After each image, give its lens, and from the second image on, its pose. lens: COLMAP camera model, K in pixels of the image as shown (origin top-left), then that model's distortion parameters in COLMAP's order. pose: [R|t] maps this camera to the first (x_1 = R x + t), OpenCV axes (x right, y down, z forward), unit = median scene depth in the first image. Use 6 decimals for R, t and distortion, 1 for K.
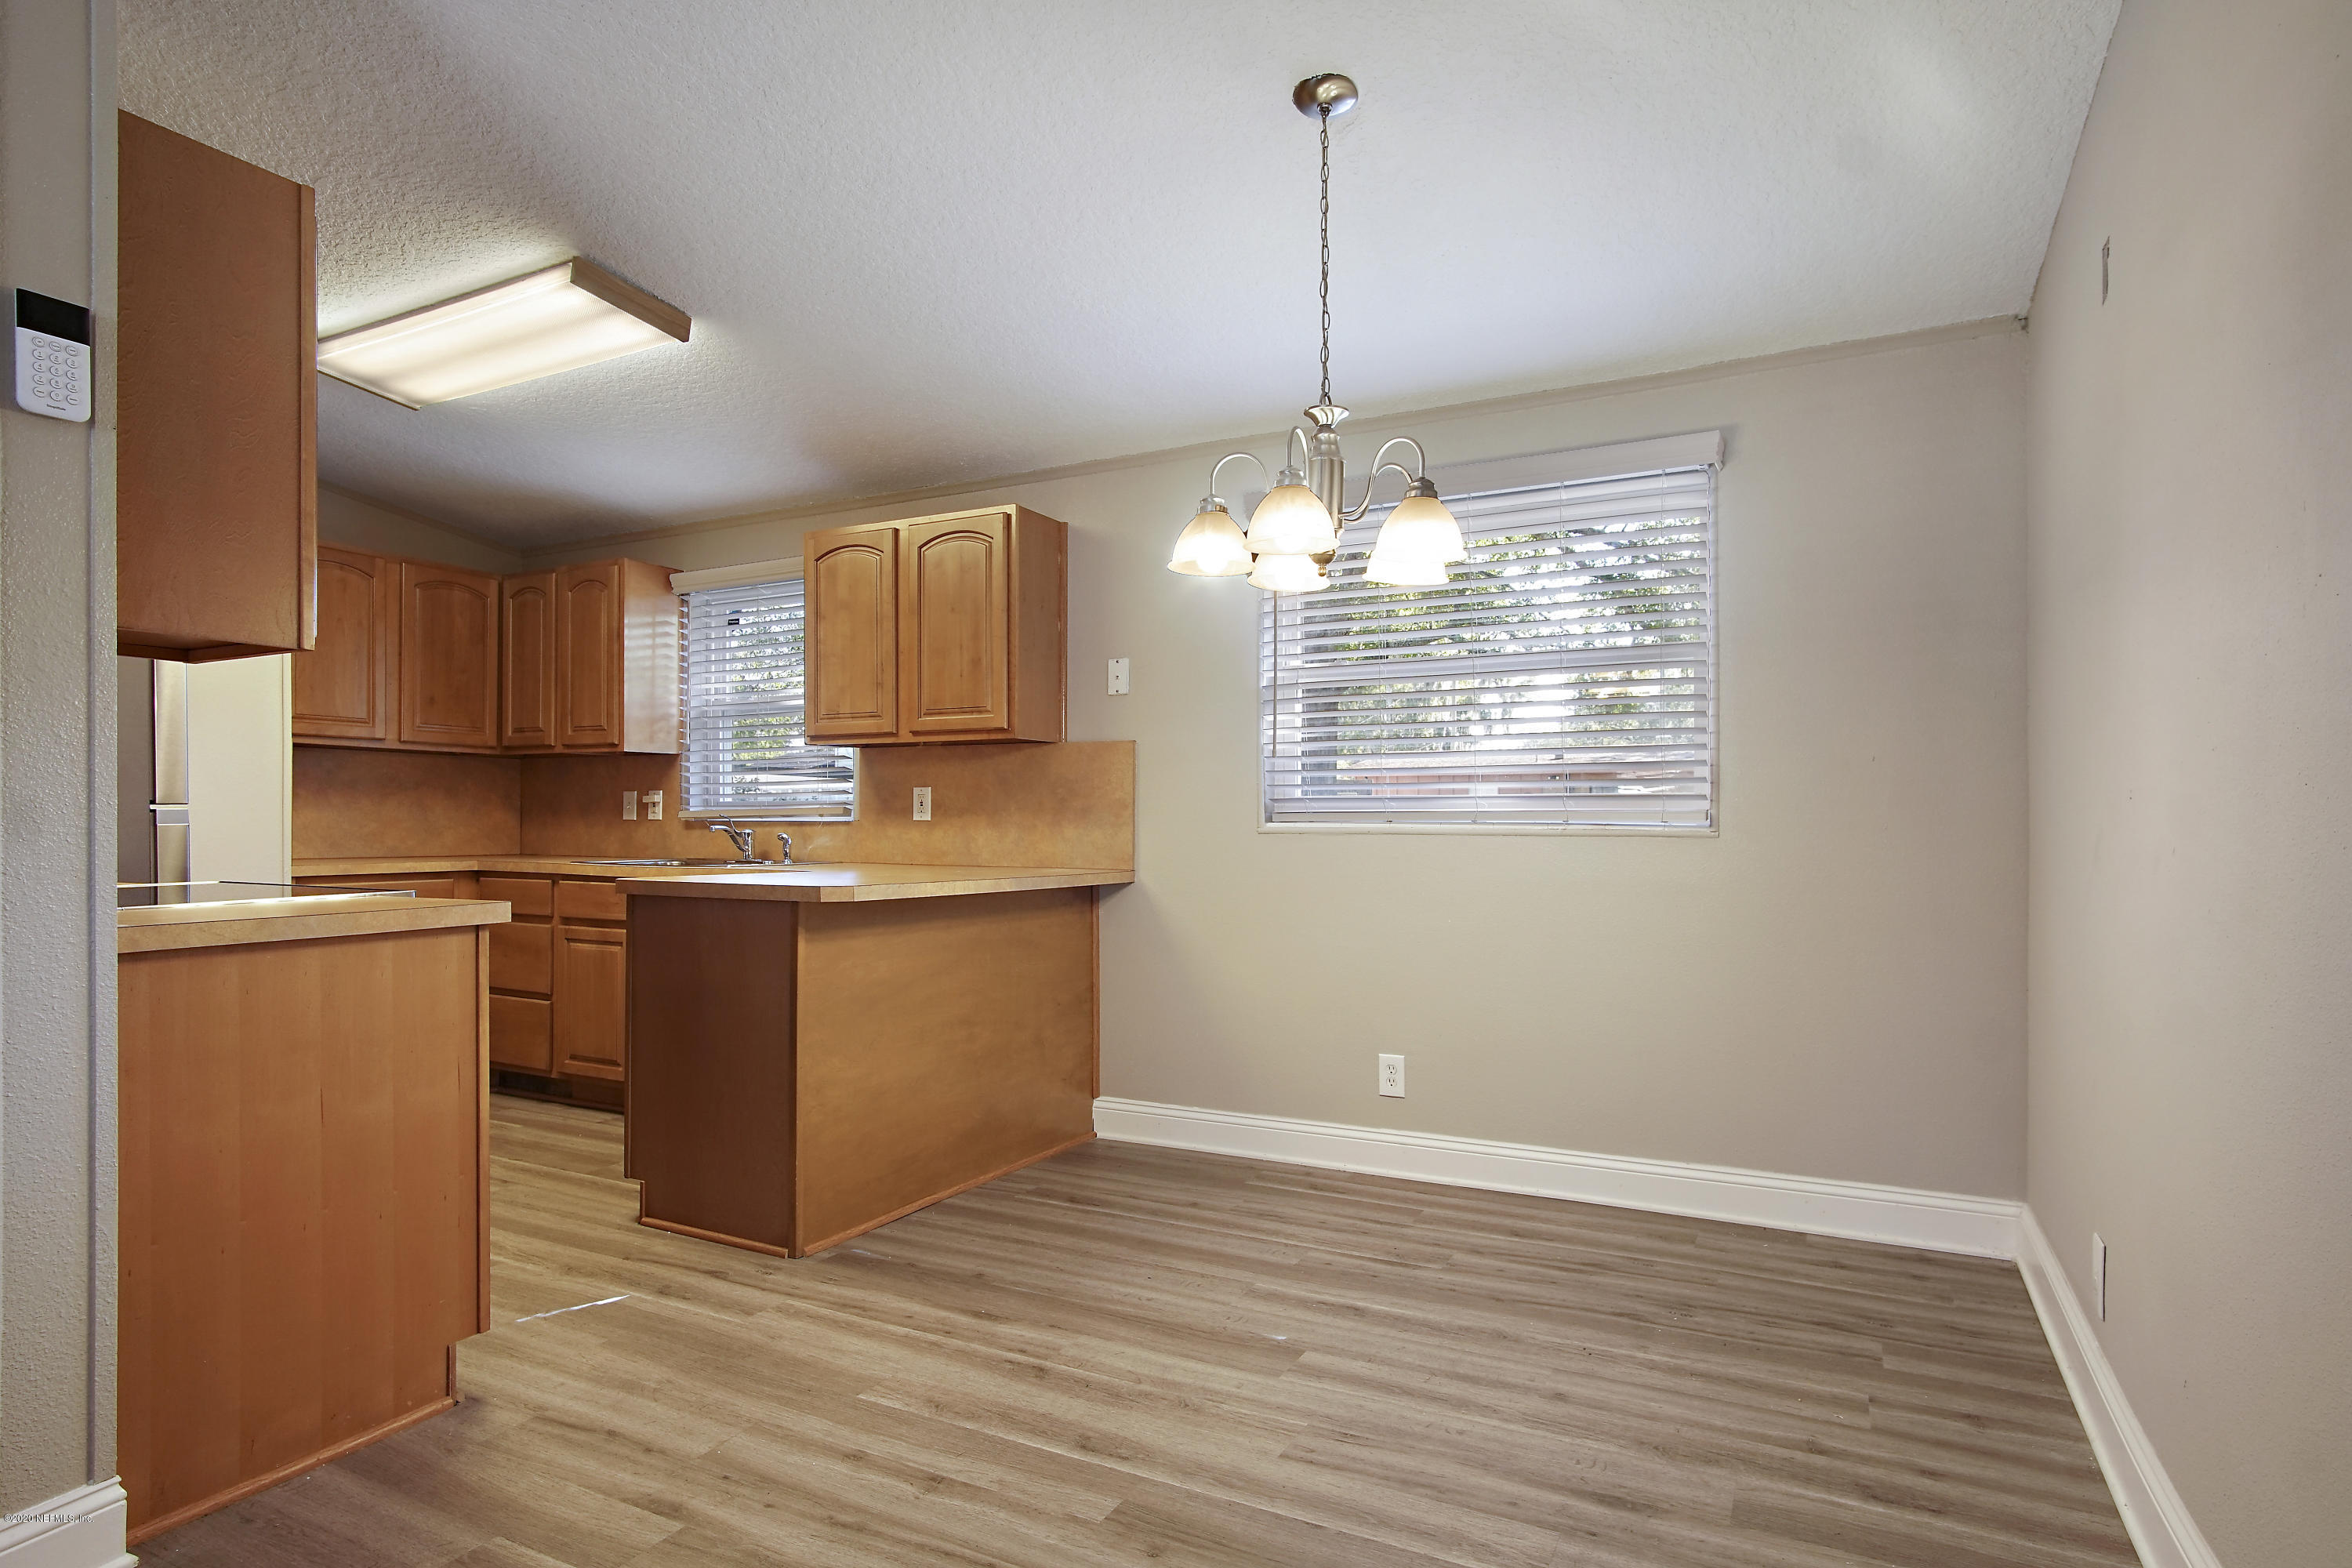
lens RADIAL K [[1258.0, 0, 1176.0], [0, 1258.0, 784.0], [0, 0, 1]] dist [-0.000206, 0.000349]
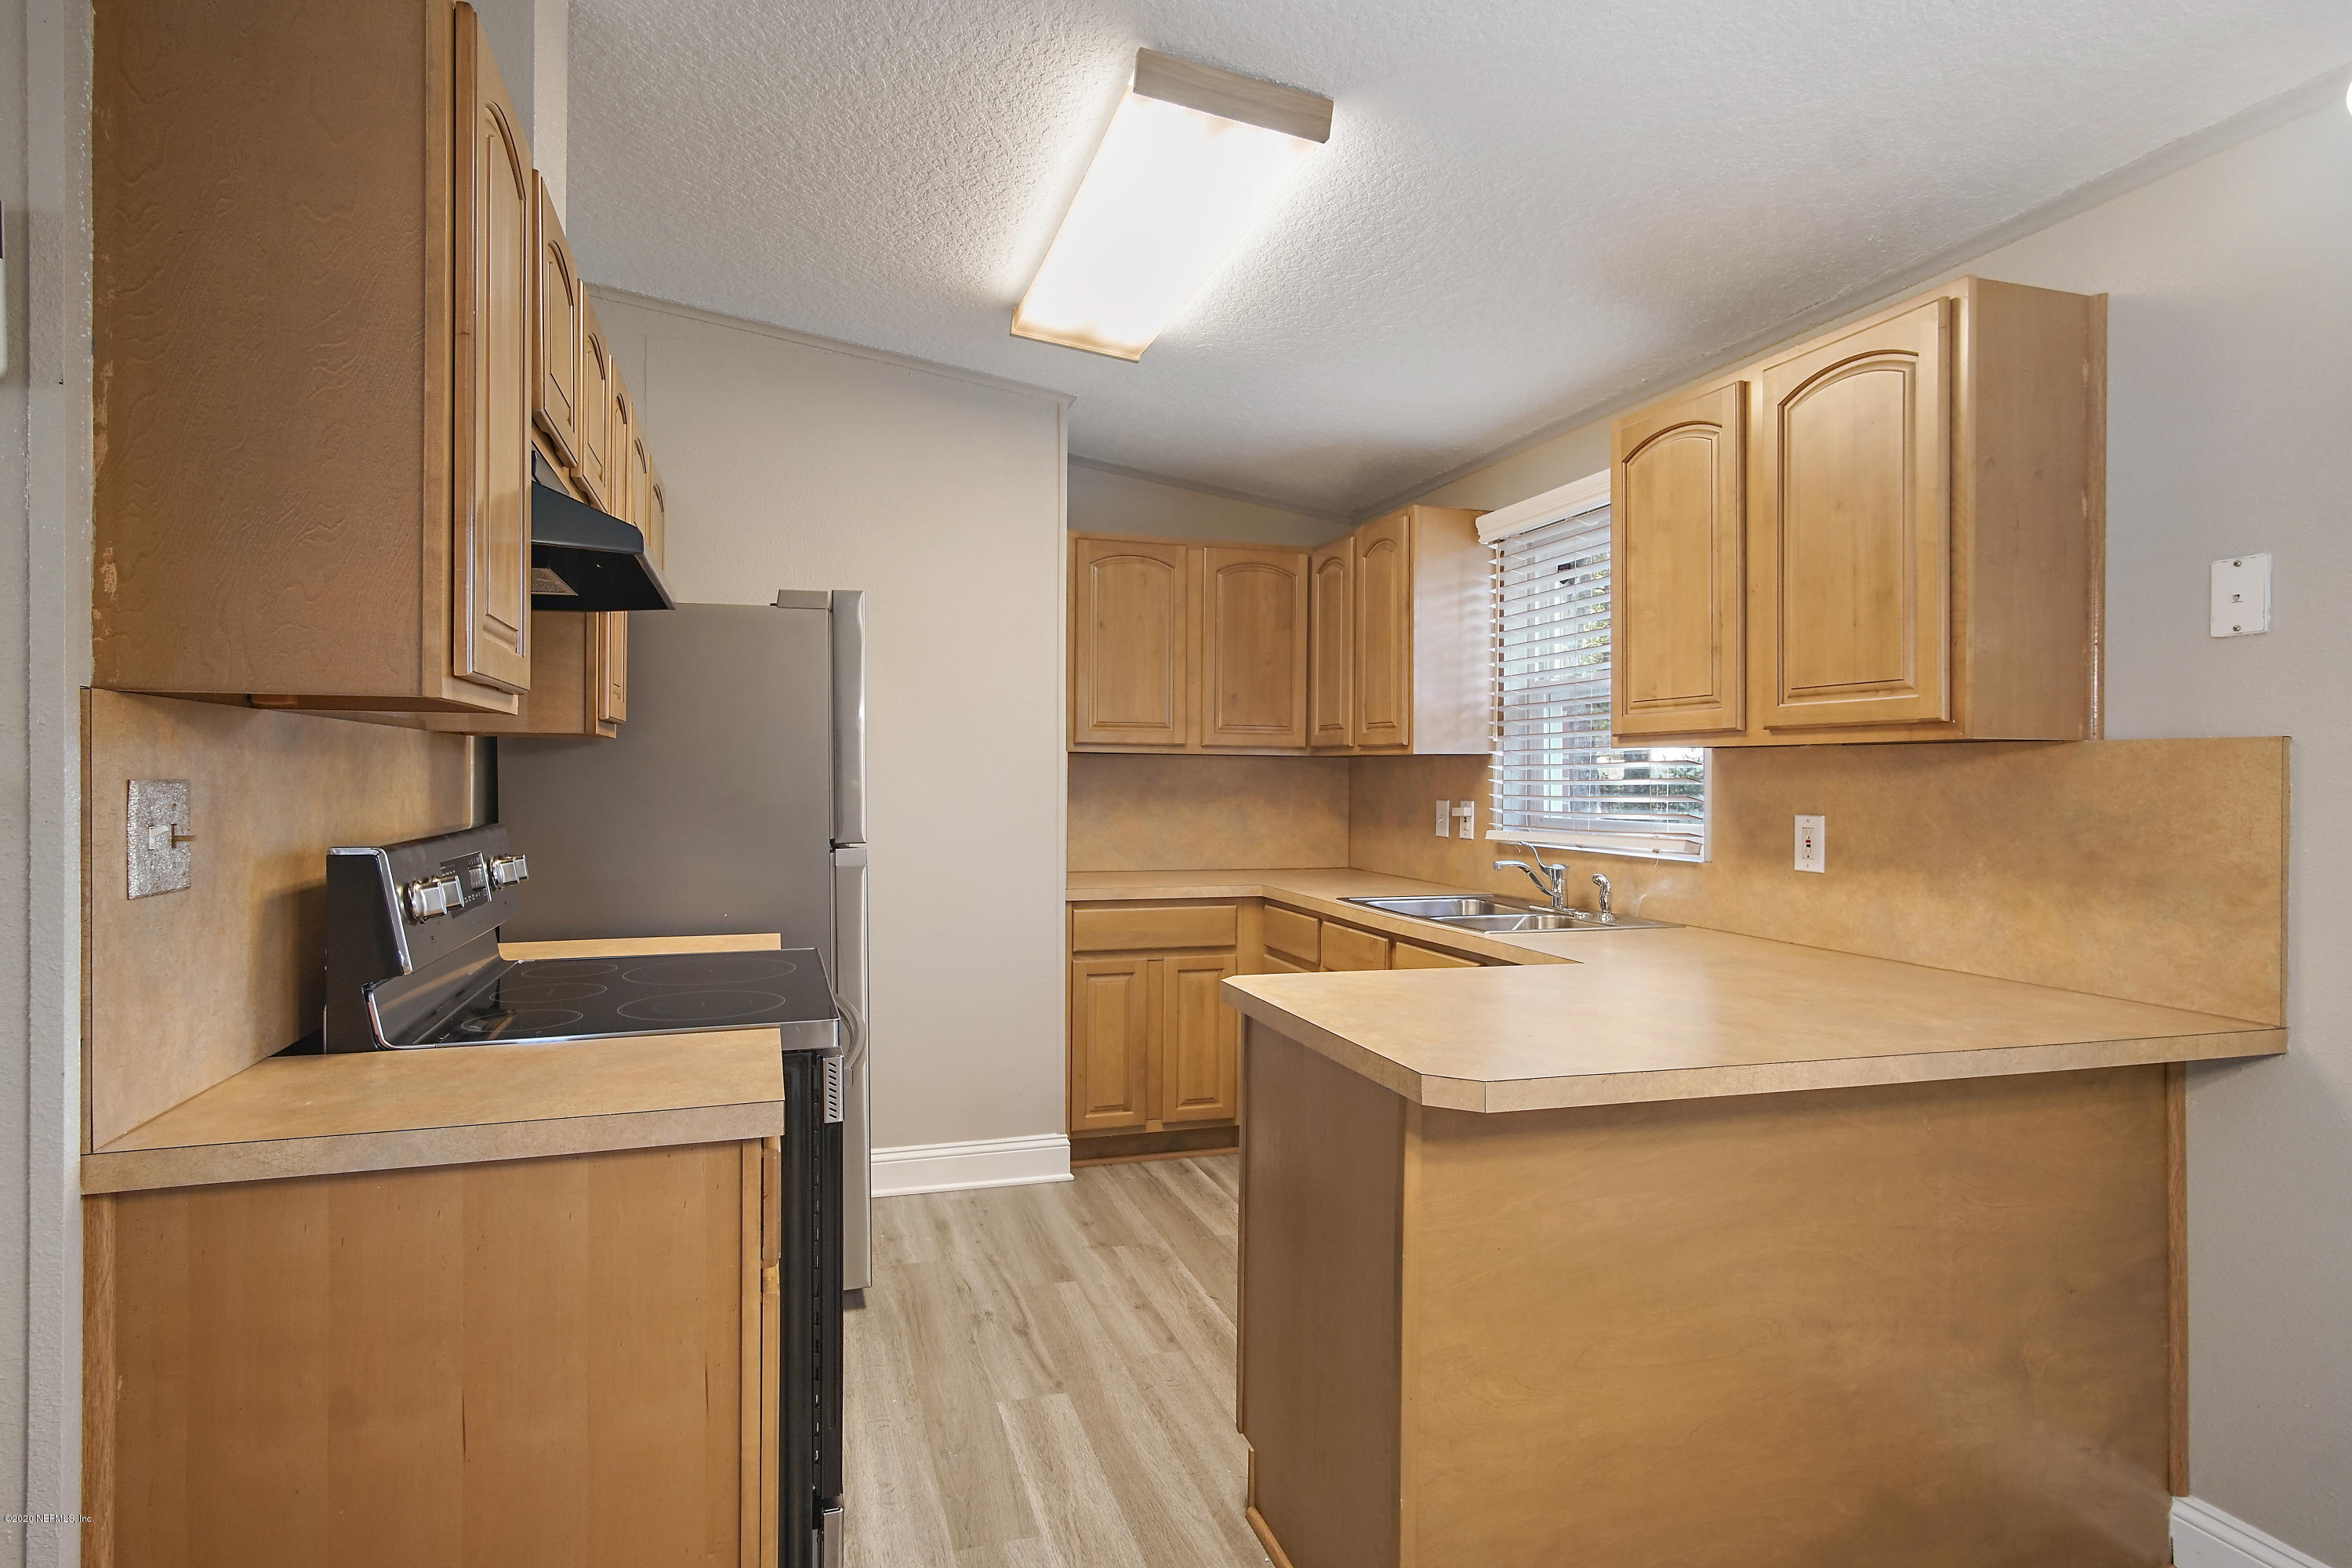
lens RADIAL K [[1250.2, 0, 1164.7], [0, 1250.2, 772.6], [0, 0, 1]] dist [0.004013, 0.002795]
pose [[0.704058, 0.000980, -0.710142, 0.003373], [0.016569, 0.999704, 0.017807, -0.034096], [0.709949, -0.024303, 0.703833, 0.379213]]
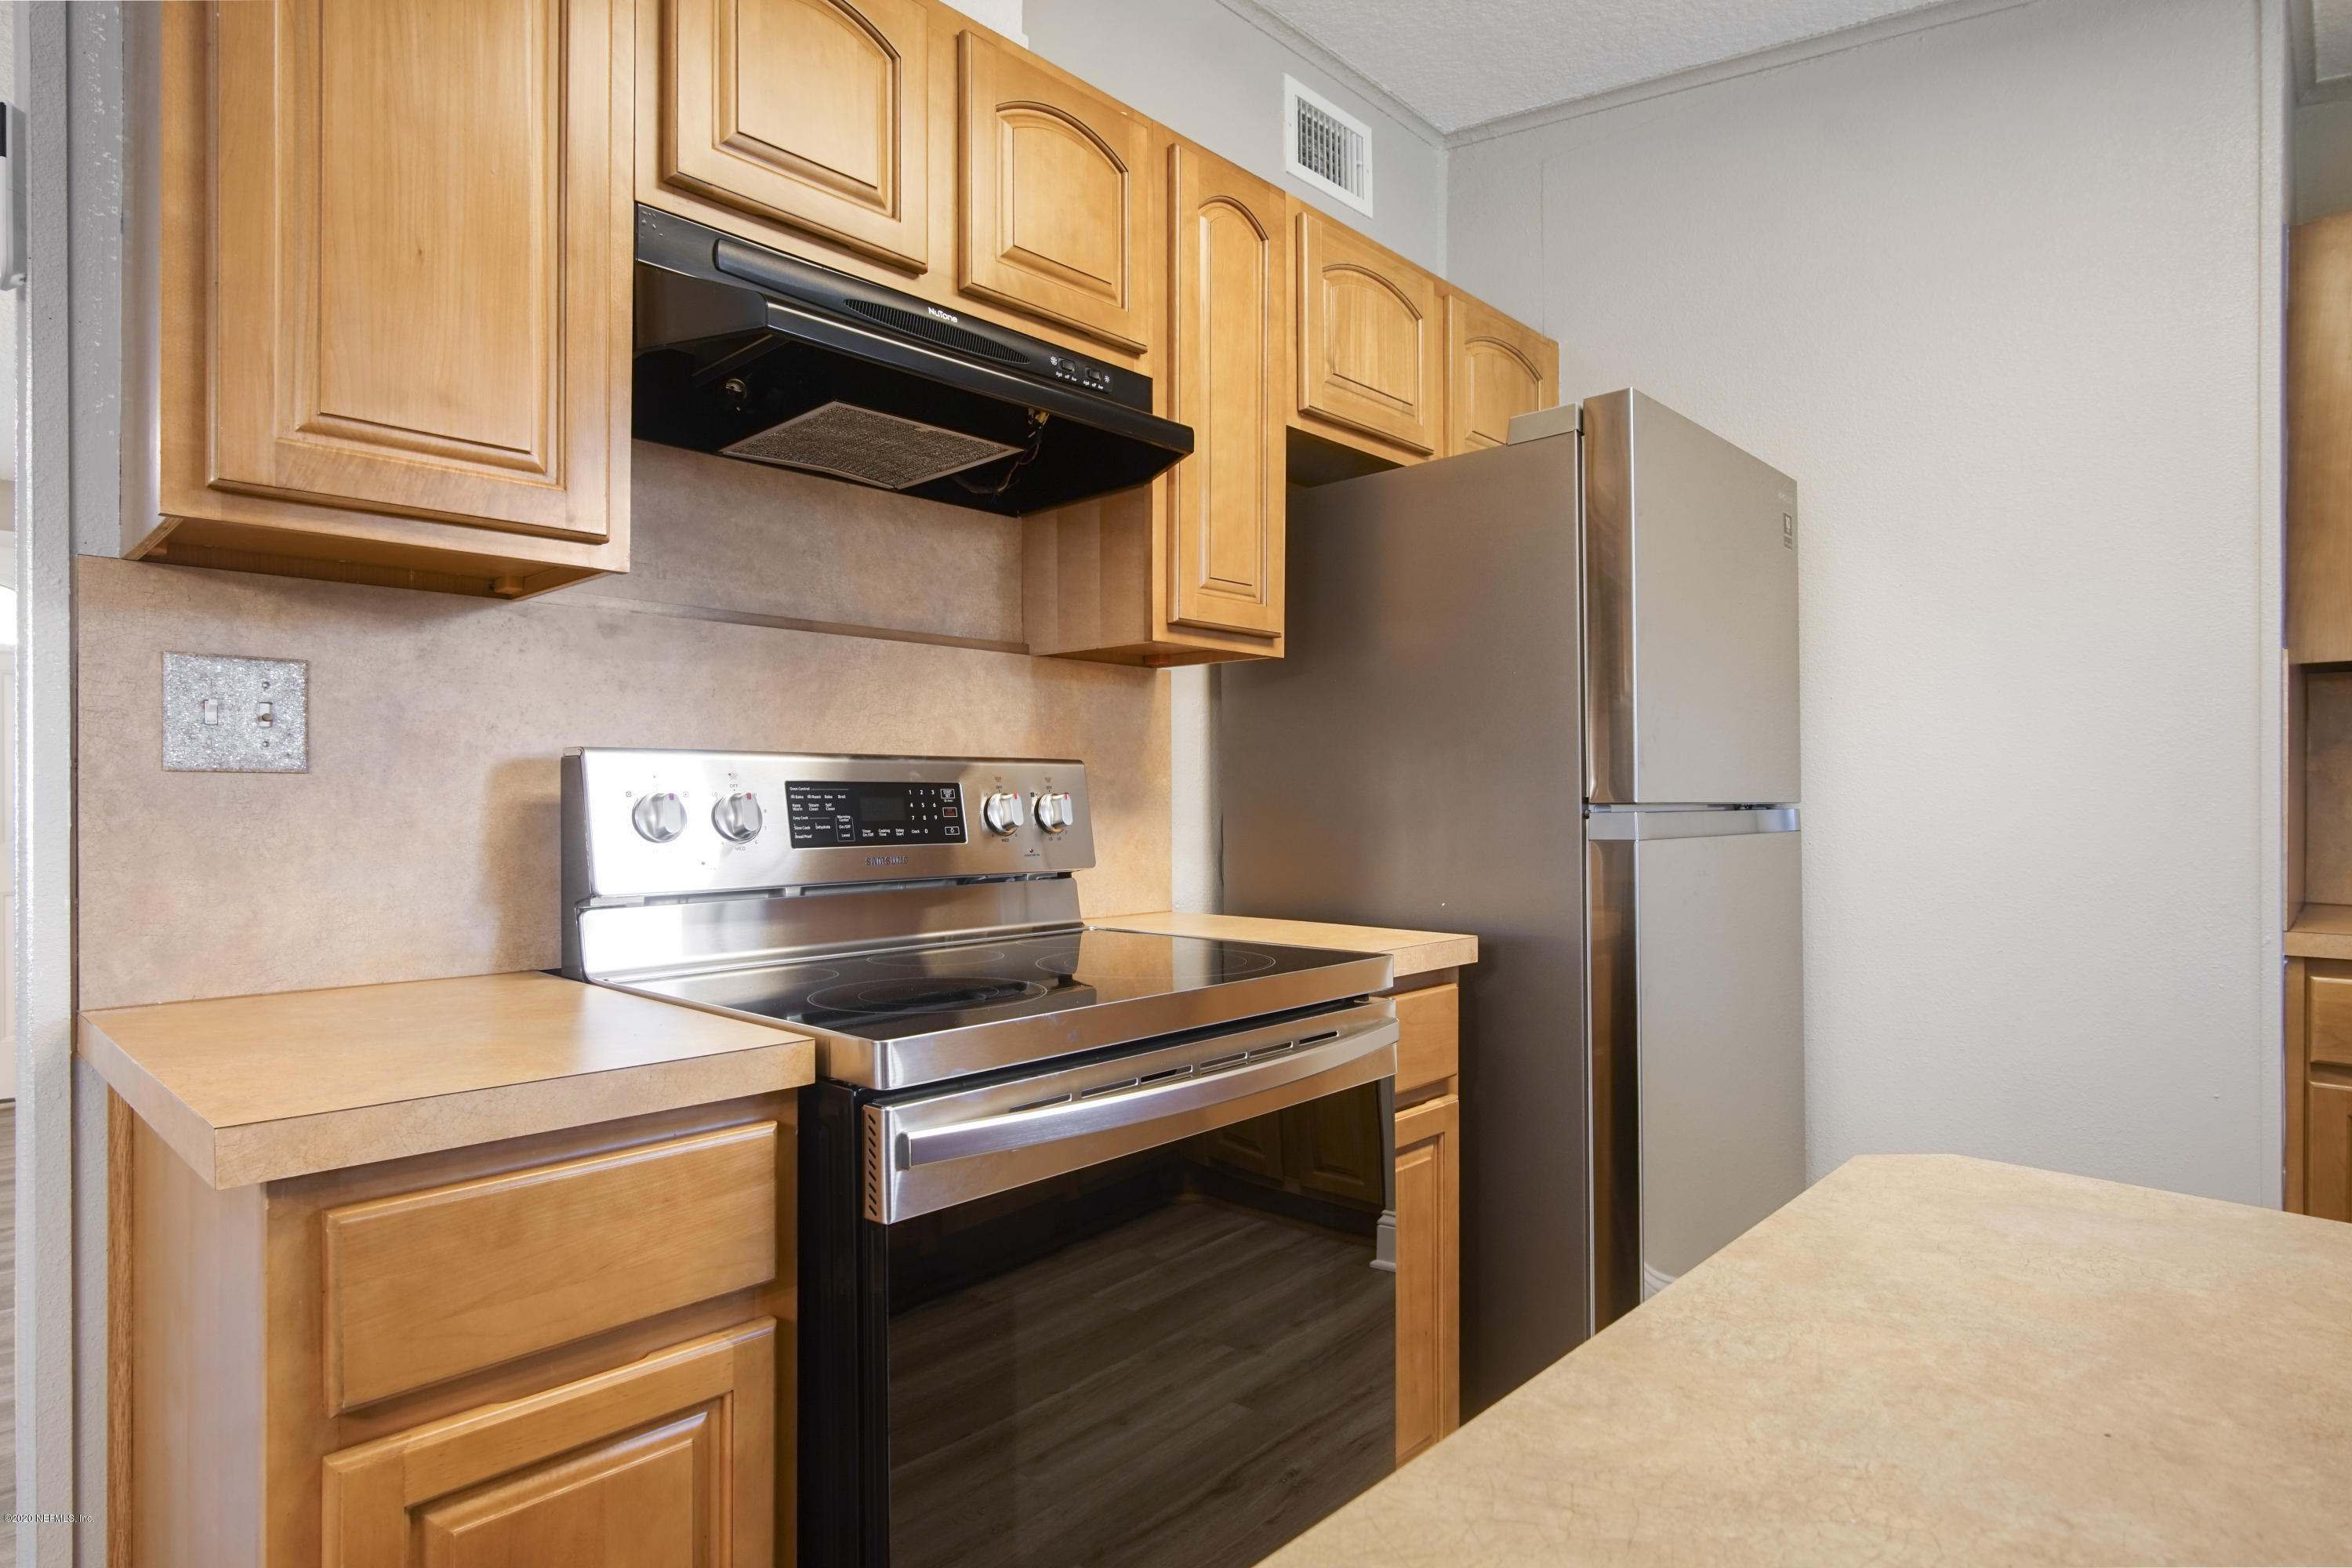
lens RADIAL K [[1258.0, 0, 1176.0], [0, 1258.0, 784.0], [0, 0, 1]] dist [-0.000206, 0.000349]
pose [[-0.276855, -0.004624, -0.960901, -0.172162], [0.025843, 0.999591, -0.012256, 0.013408], [0.960564, -0.028226, -0.276622, 0.749869]]
